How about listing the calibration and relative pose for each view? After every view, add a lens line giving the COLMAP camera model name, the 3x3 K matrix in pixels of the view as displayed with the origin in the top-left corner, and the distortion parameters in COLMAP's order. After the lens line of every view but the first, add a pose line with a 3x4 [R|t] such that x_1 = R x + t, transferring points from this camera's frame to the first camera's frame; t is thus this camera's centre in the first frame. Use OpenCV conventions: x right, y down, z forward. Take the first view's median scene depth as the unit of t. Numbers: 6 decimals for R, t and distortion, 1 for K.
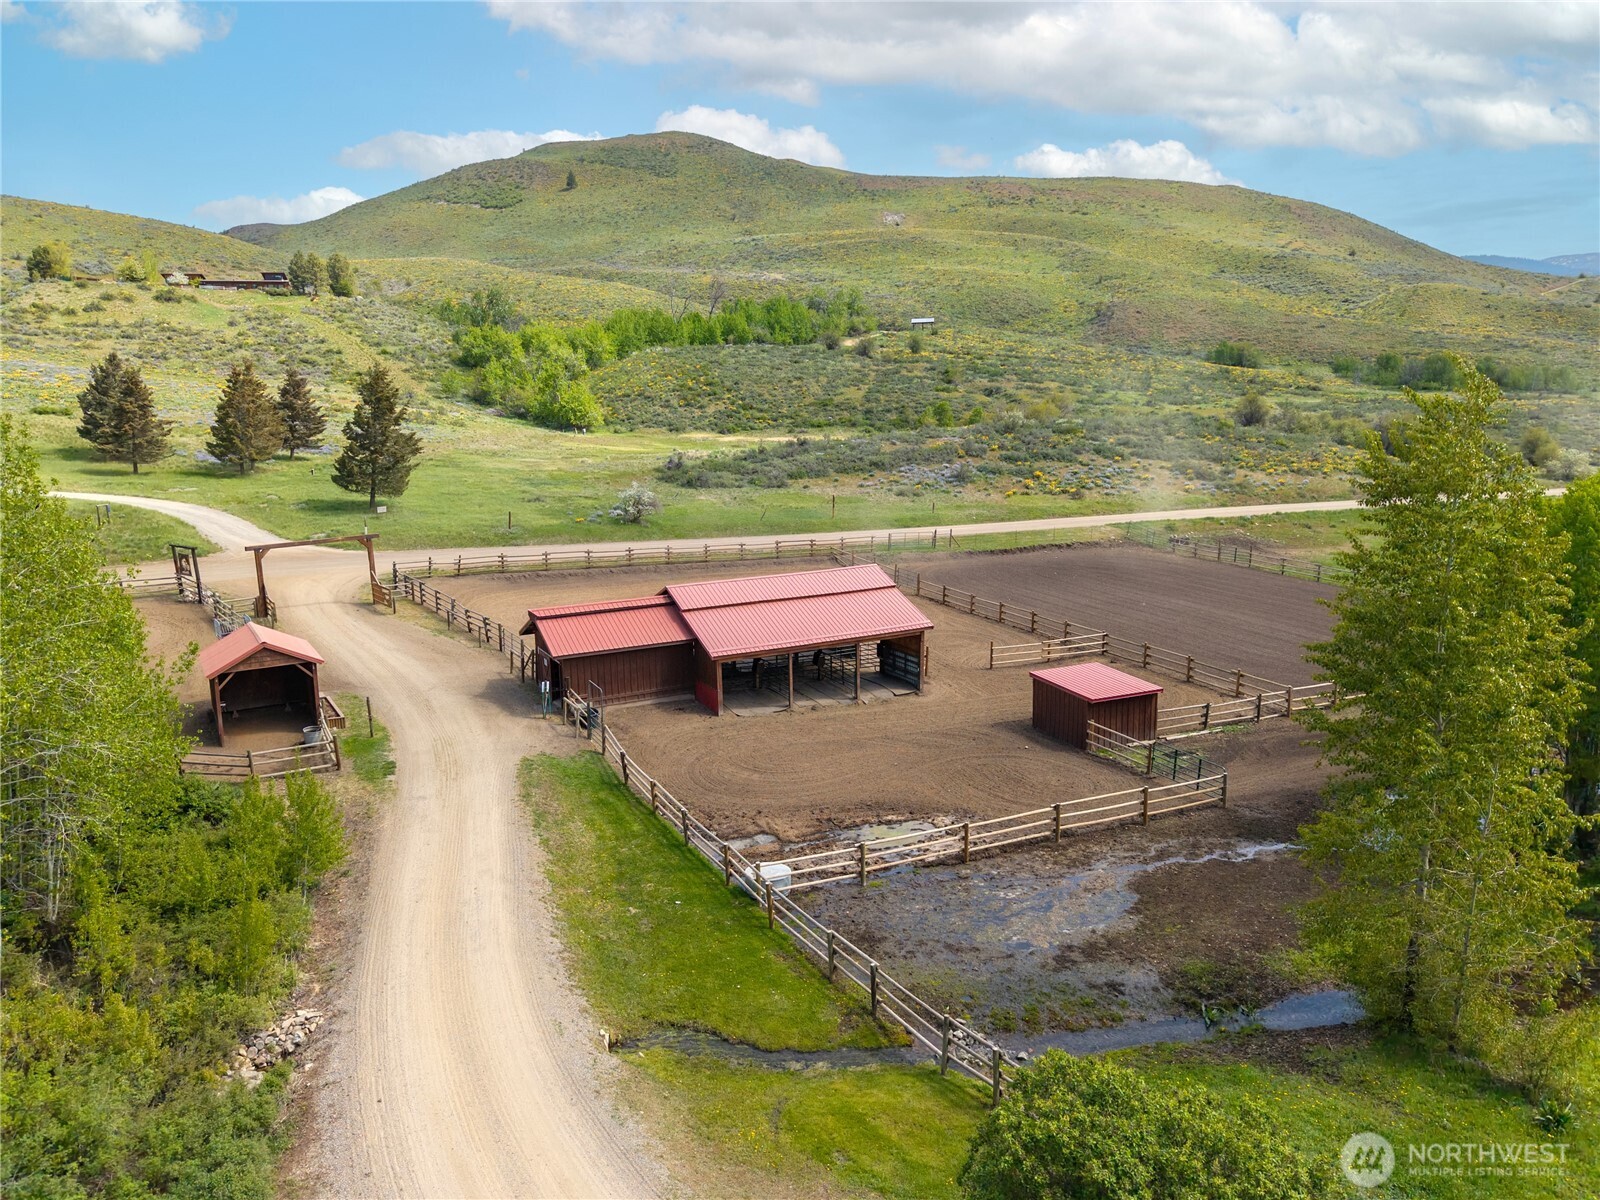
lens RADIAL K [[1124.3, 0, 803.9], [0, 1124.3, 596.1], [0, 0, 1]] dist [0.021718, -0.027637]
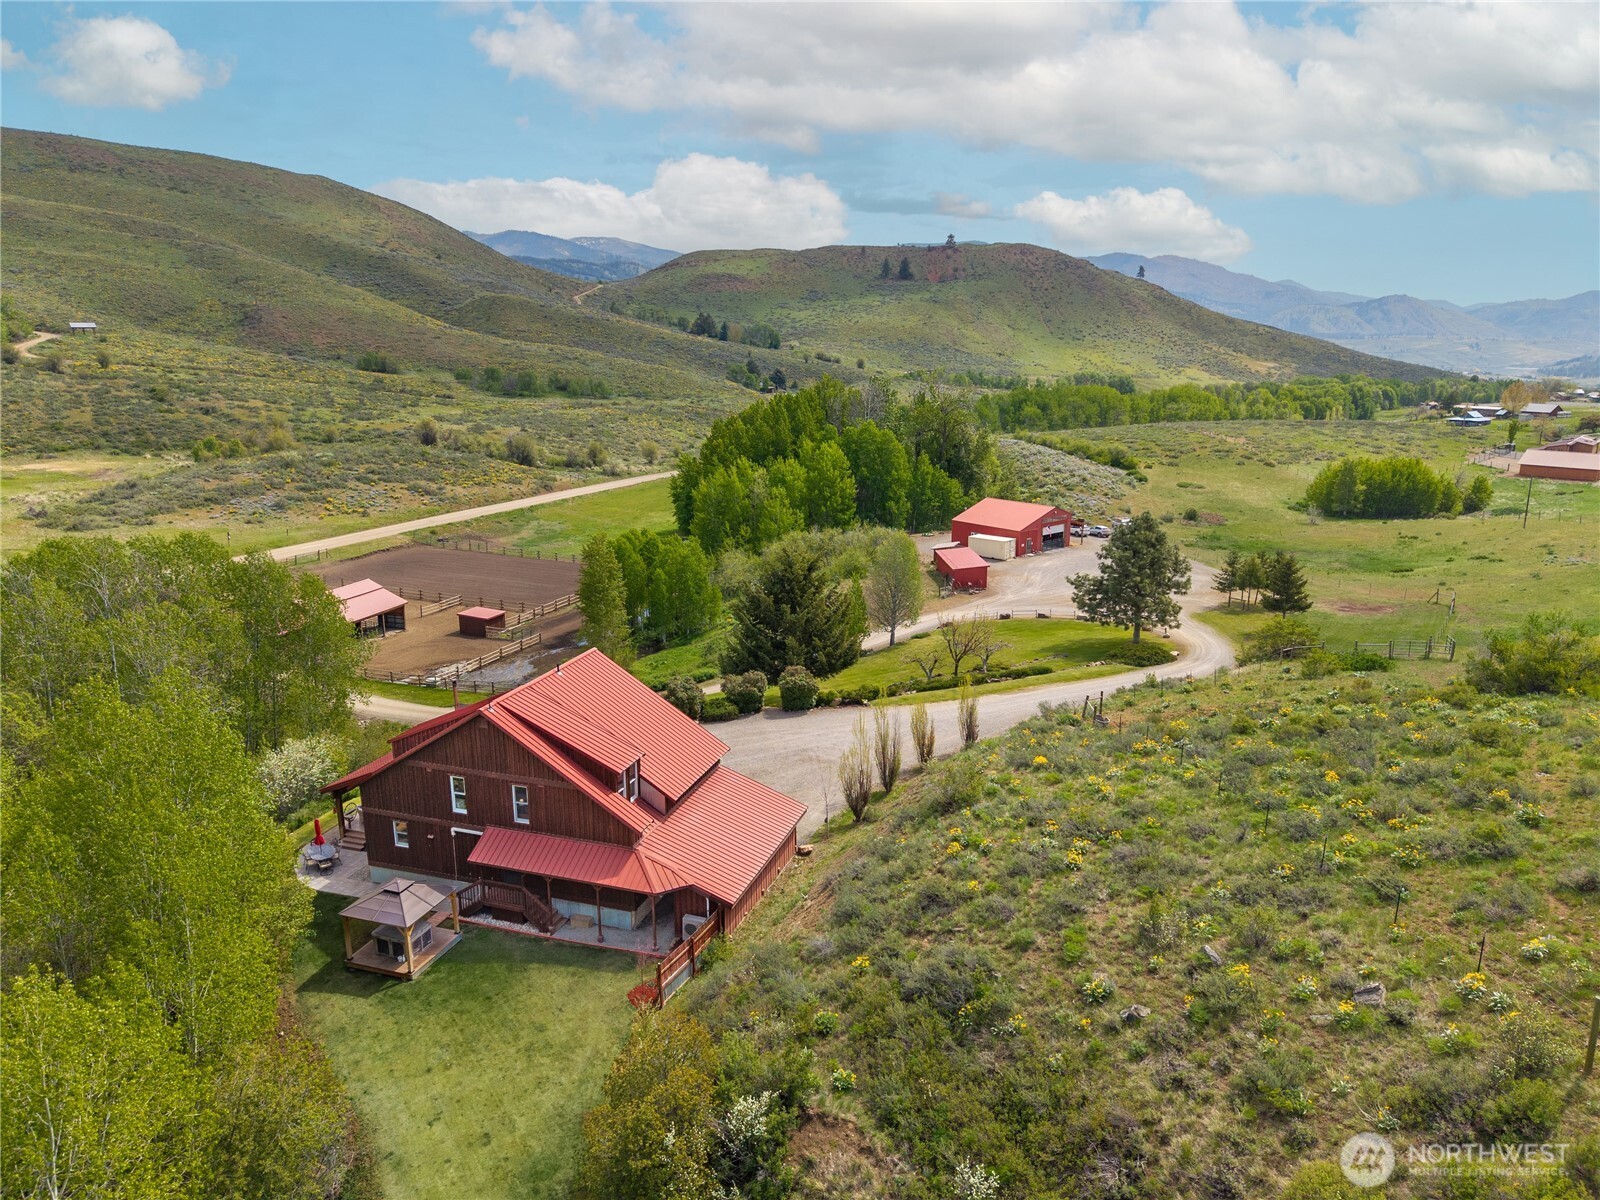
lens RADIAL K [[1124.3, 0, 799.7], [0, 1124.3, 599.1], [0, 0, 1]] dist [0.021718, -0.027637]
pose [[0.725301, -0.138405, 0.674376, -0.394942], [0.102073, 0.990375, 0.093477, -0.051843], [-0.680823, 0.001037, 0.732447, -0.591135]]
